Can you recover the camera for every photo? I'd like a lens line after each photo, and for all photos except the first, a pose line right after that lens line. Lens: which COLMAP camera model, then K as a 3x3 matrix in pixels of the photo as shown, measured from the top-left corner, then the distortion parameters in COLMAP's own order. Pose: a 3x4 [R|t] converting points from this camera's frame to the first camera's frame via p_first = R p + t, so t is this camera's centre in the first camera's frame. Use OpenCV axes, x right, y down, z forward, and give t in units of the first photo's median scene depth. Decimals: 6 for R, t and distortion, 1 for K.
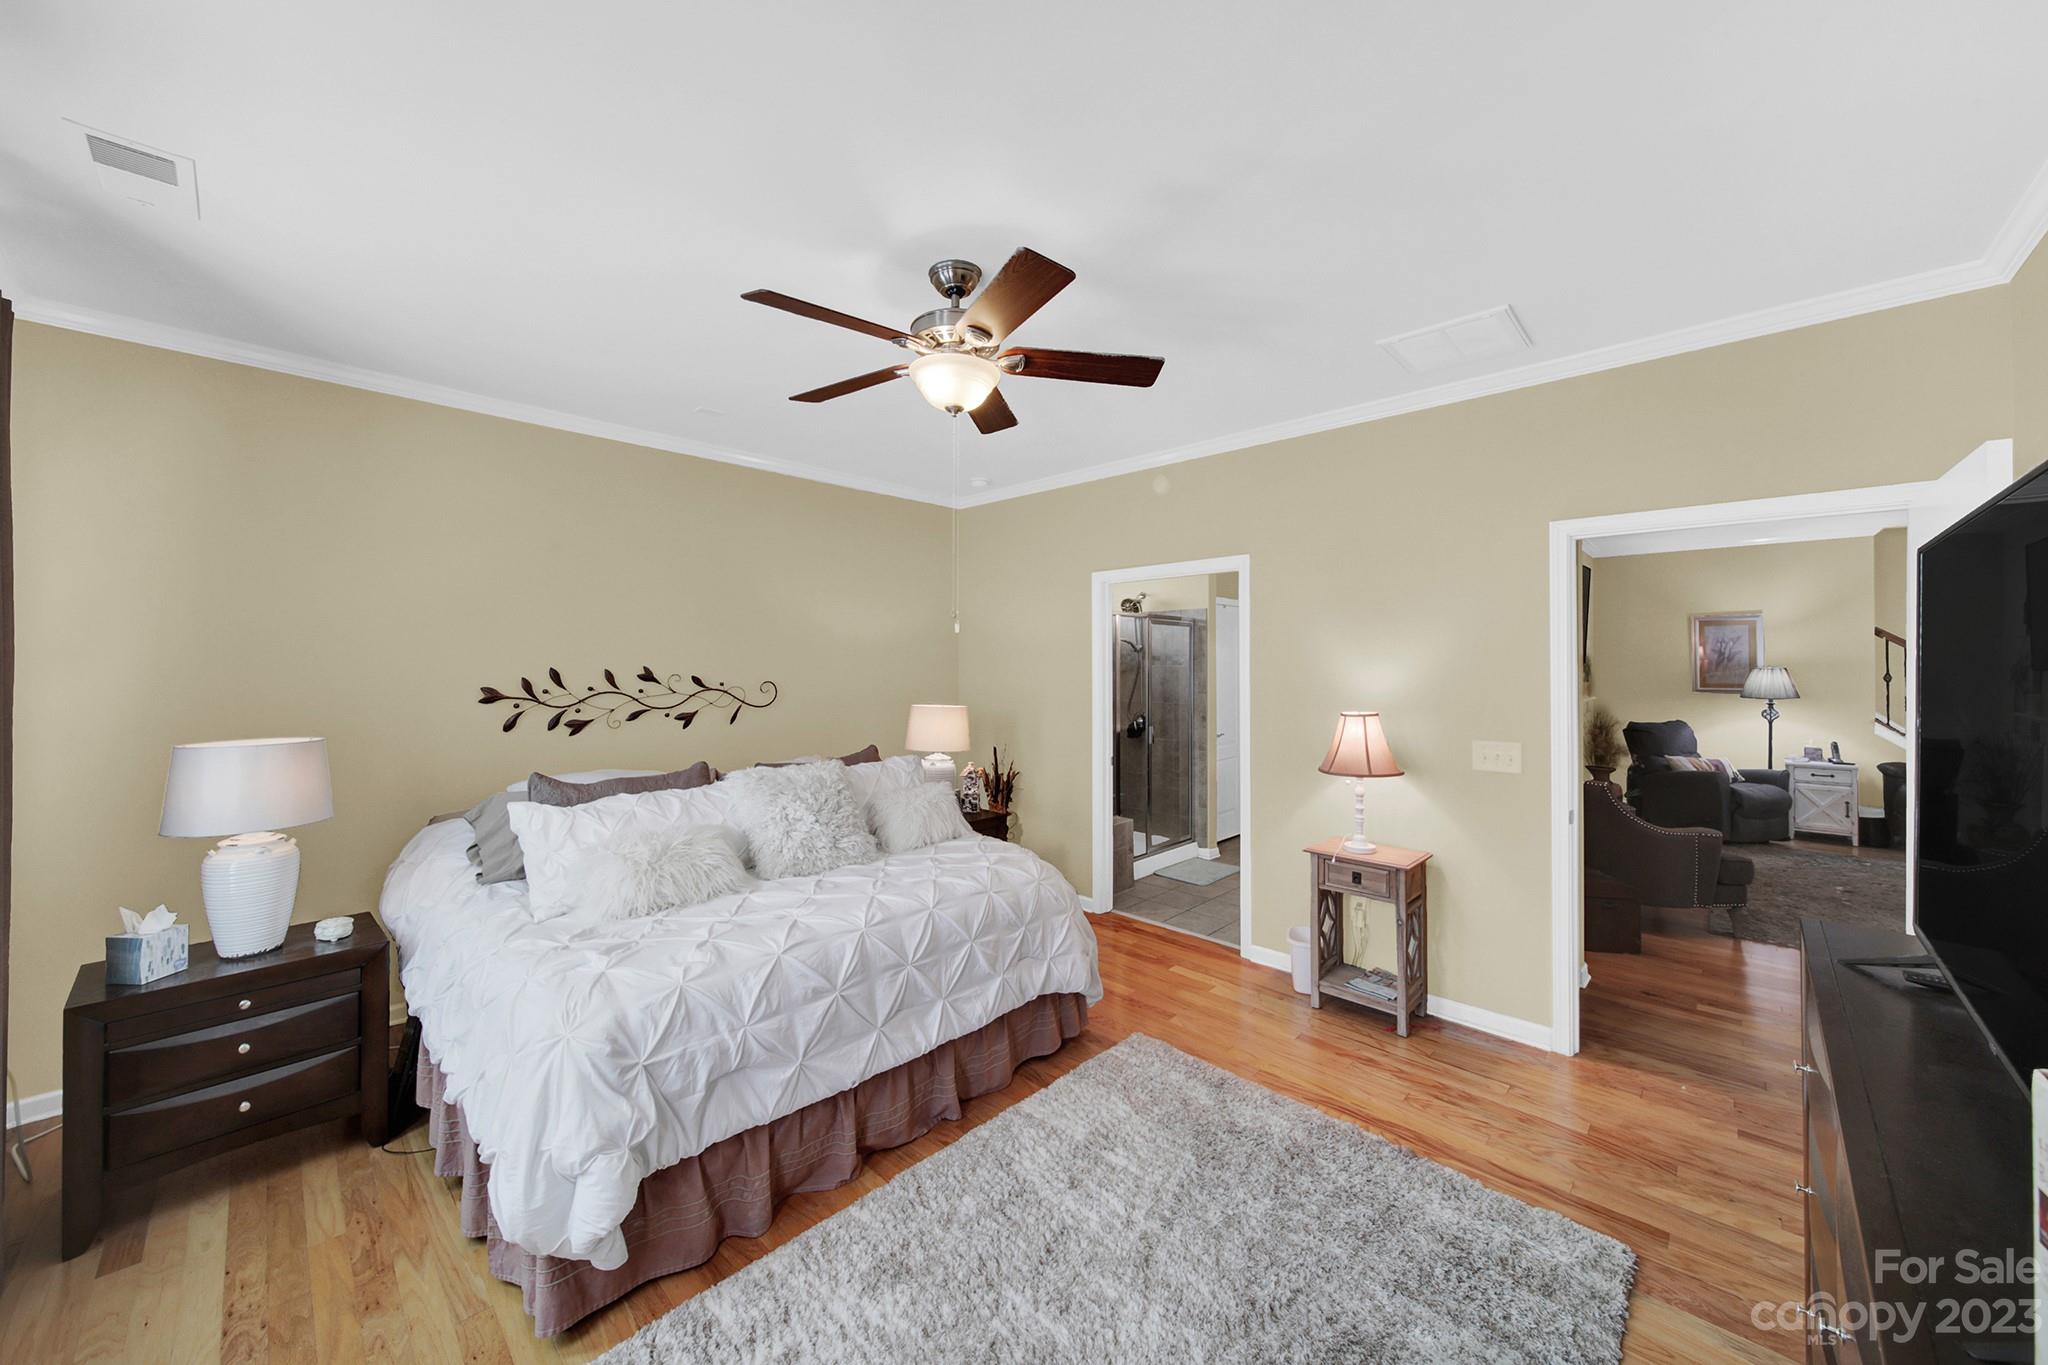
lens RADIAL K [[739.9, 0, 1030.9], [0, 739.9, 673.3], [0, 0, 1]] dist [-0.002401, -0.000363]
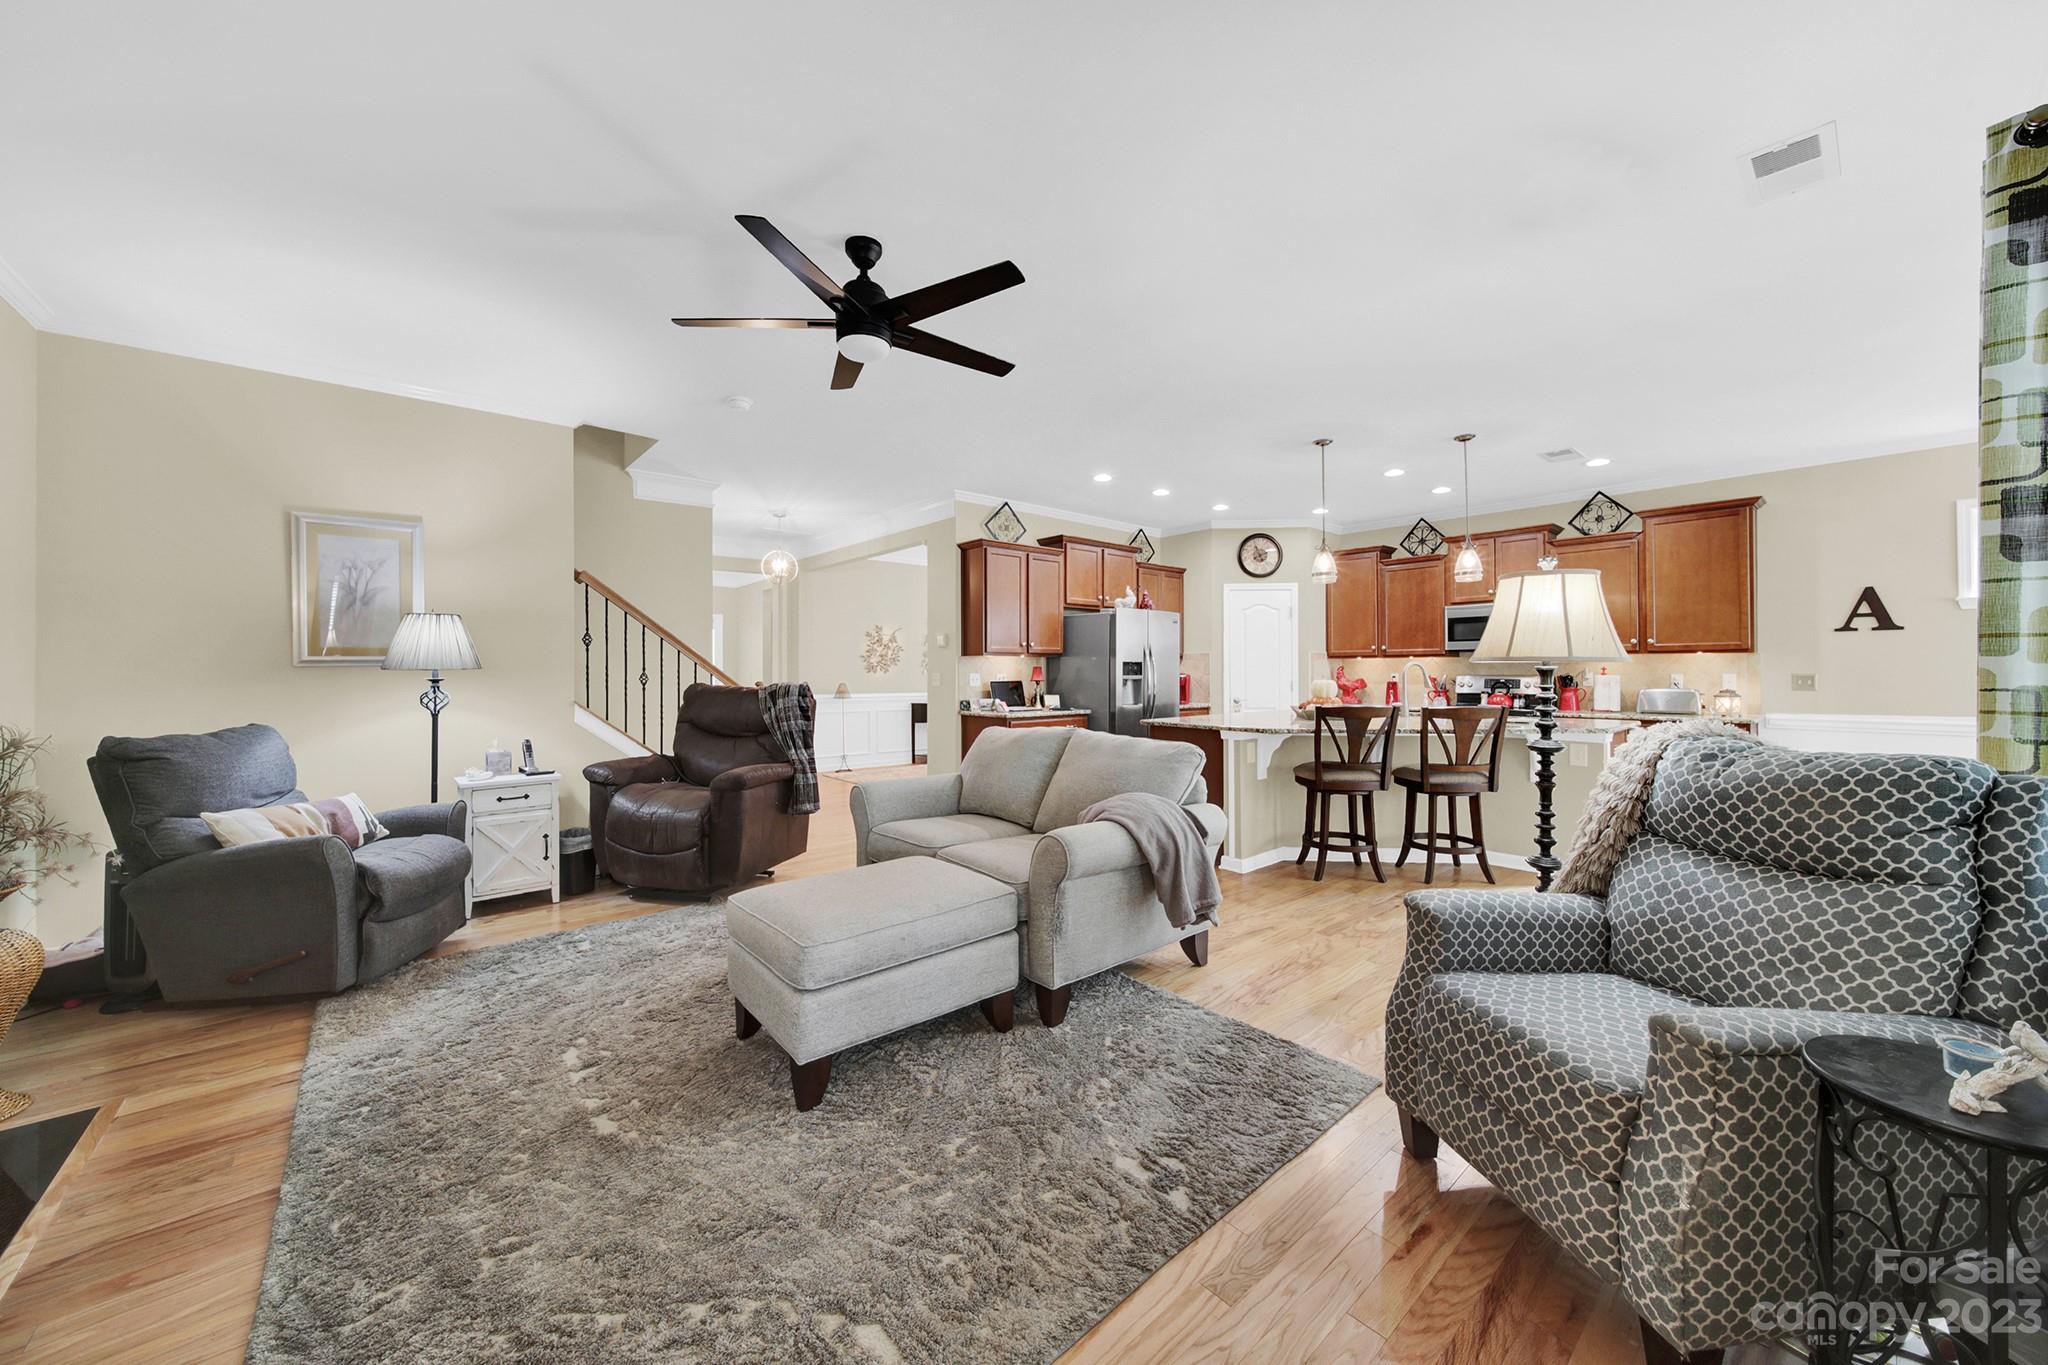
lens RADIAL K [[739.9, 0, 1003.2], [0, 739.9, 667.3], [0, 0, 1]] dist [-0.002401, -0.000363]
pose [[0.138723, -0.004863, 0.990319, 0.524130], [0.005552, 0.999976, 0.004132, 0.031073], [-0.990316, 0.004925, 0.138747, 0.511578]]
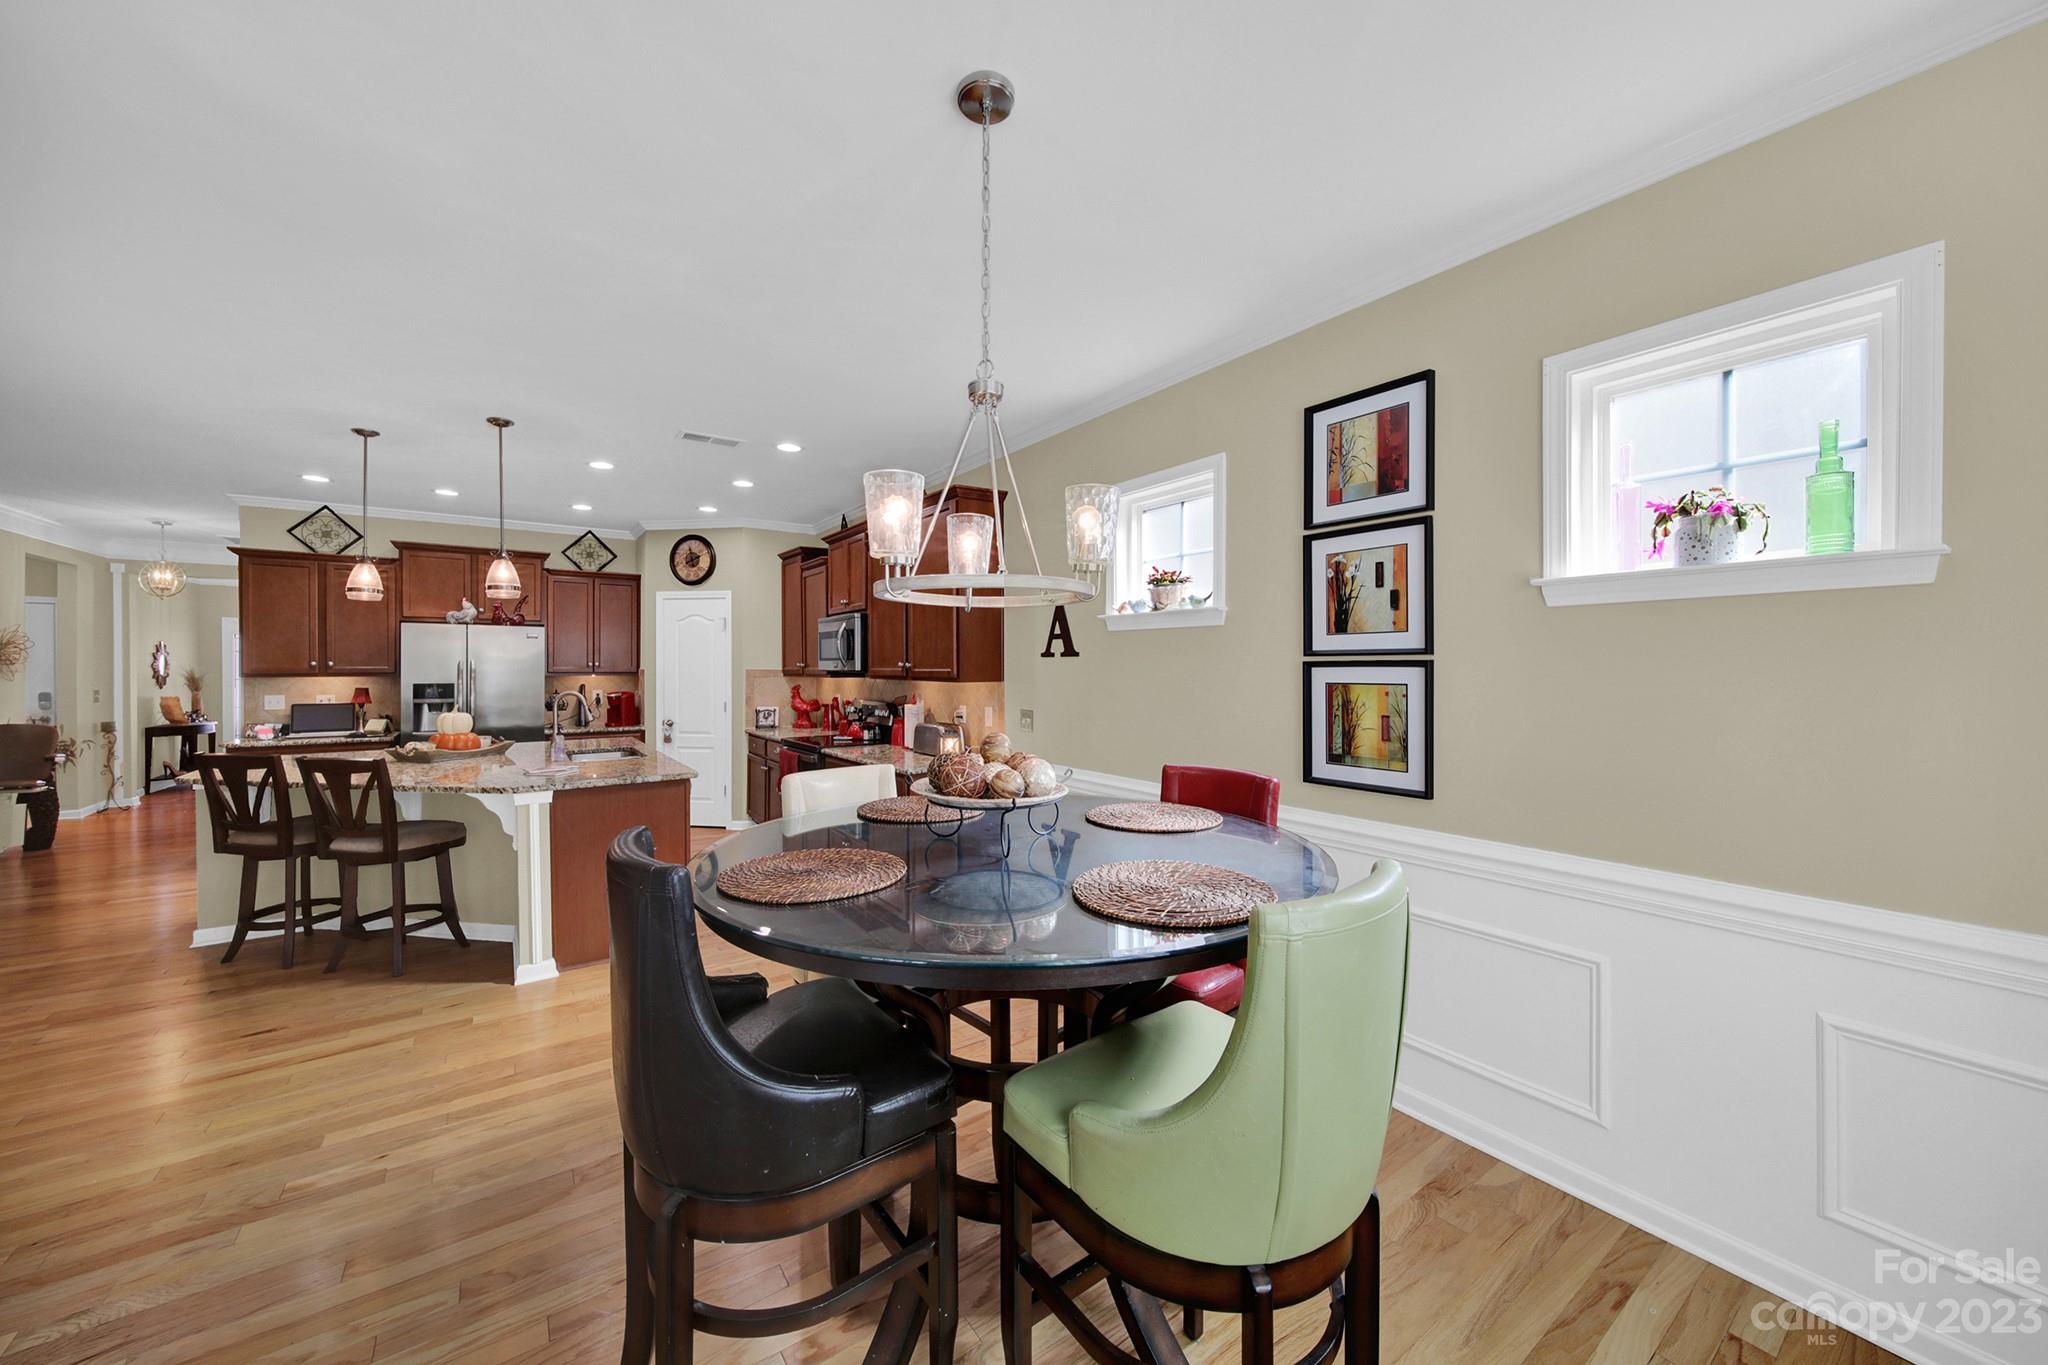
lens RADIAL K [[739.9, 0, 1032.4], [0, 739.9, 672.6], [0, 0, 1]] dist [-0.002401, -0.000363]
pose [[0.226943, -0.019148, 0.973720, 0.833230], [0.003245, 0.999816, 0.018905, 0.001366], [-0.973903, -0.001131, 0.226963, -0.412005]]
